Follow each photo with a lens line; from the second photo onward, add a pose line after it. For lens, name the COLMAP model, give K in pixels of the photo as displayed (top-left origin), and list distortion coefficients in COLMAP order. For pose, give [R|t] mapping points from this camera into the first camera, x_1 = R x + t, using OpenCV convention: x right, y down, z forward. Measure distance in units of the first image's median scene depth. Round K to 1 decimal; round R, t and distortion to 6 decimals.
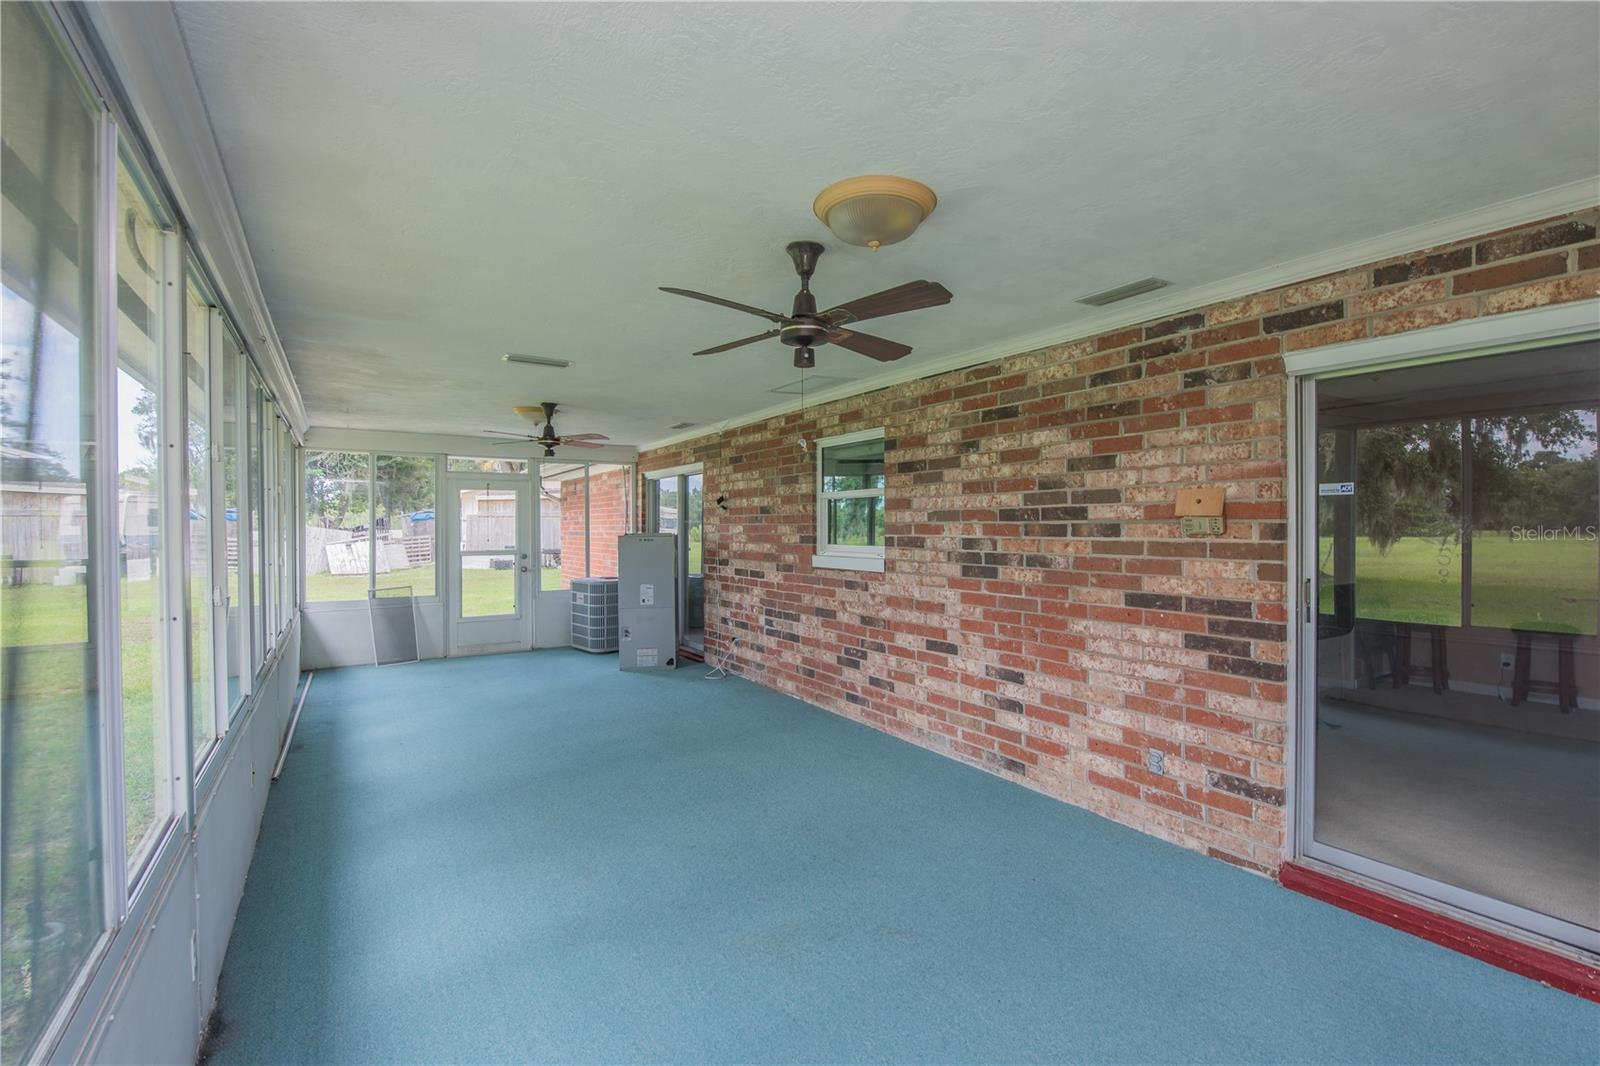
lens RADIAL K [[729.2, 0, 806.7], [0, 729.2, 533.5], [0, 0, 1]] dist [-0.011340, -0.000693]
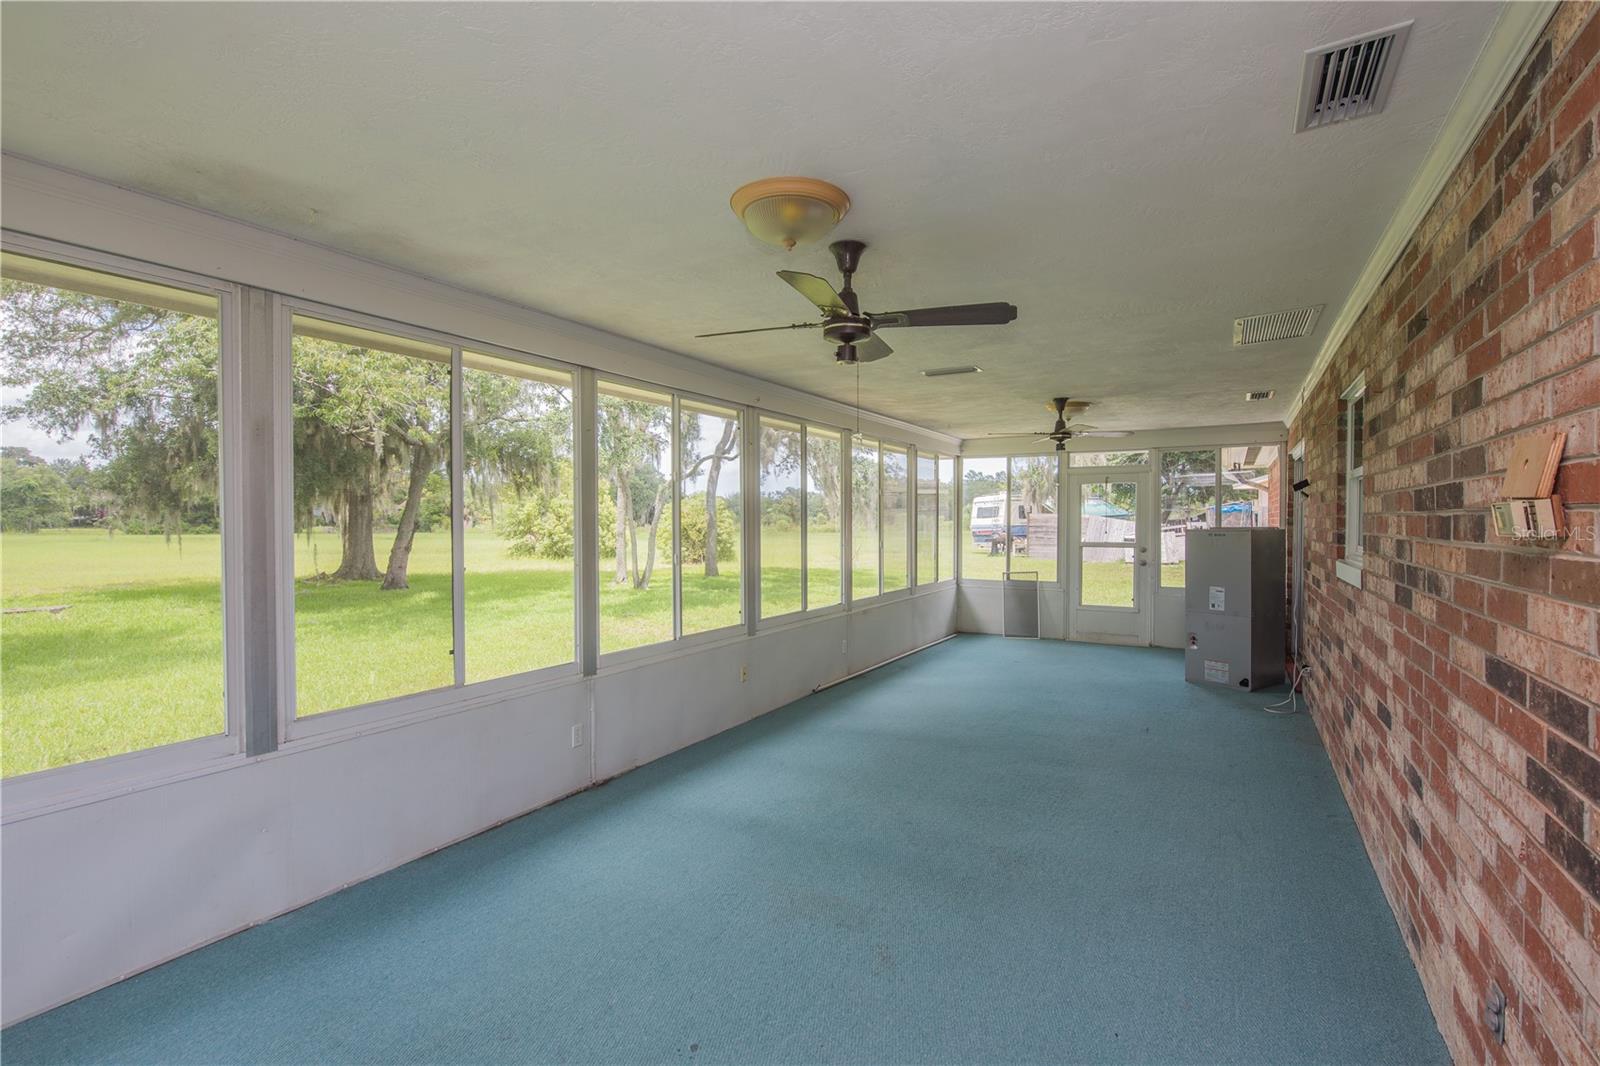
lens RADIAL K [[729.2, 0, 793.8], [0, 729.2, 533.7], [0, 0, 1]] dist [-0.011340, -0.000693]
pose [[0.444786, 0.019077, -0.895434, 0.457458], [-0.009154, 0.999818, 0.016754, -0.003223], [0.895590, 0.000745, 0.444879, 0.247537]]
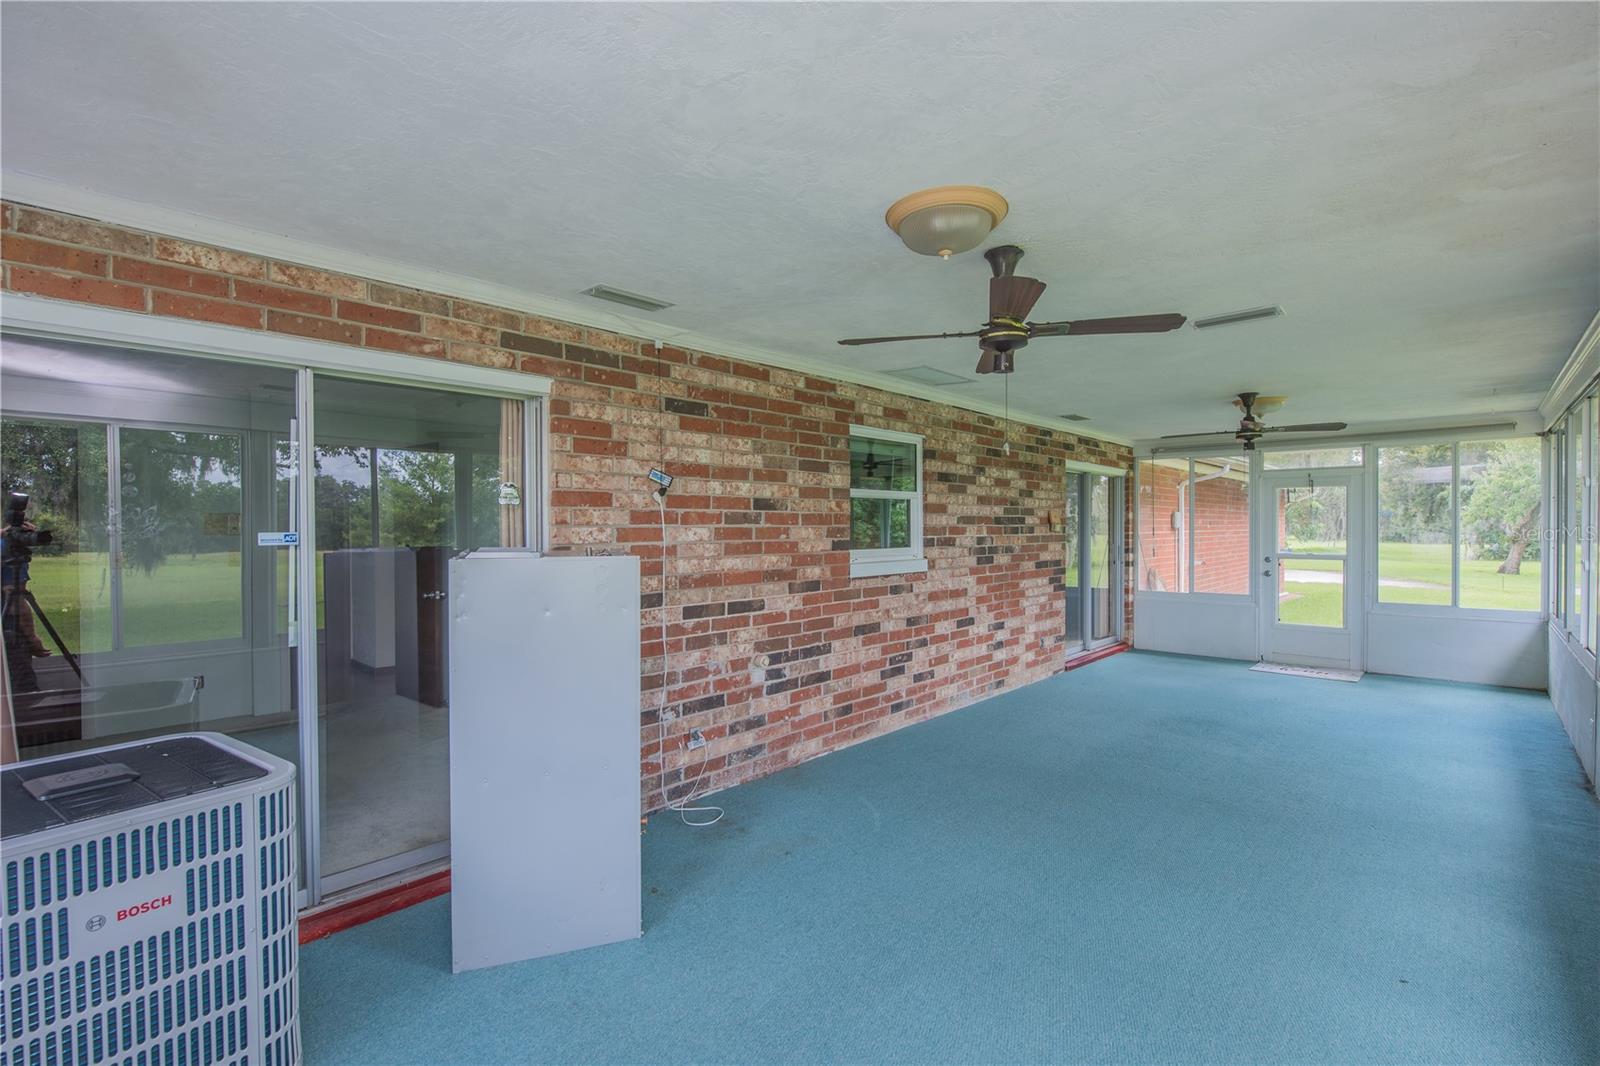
lens RADIAL K [[729.2, 0, 813.6], [0, 729.2, 525.4], [0, 0, 1]] dist [-0.011340, -0.000693]
pose [[-0.264178, -0.000268, 0.964474, -0.877232], [0.008146, 0.999964, 0.002509, -0.018020], [-0.964440, 0.008519, -0.264166, 1.427996]]
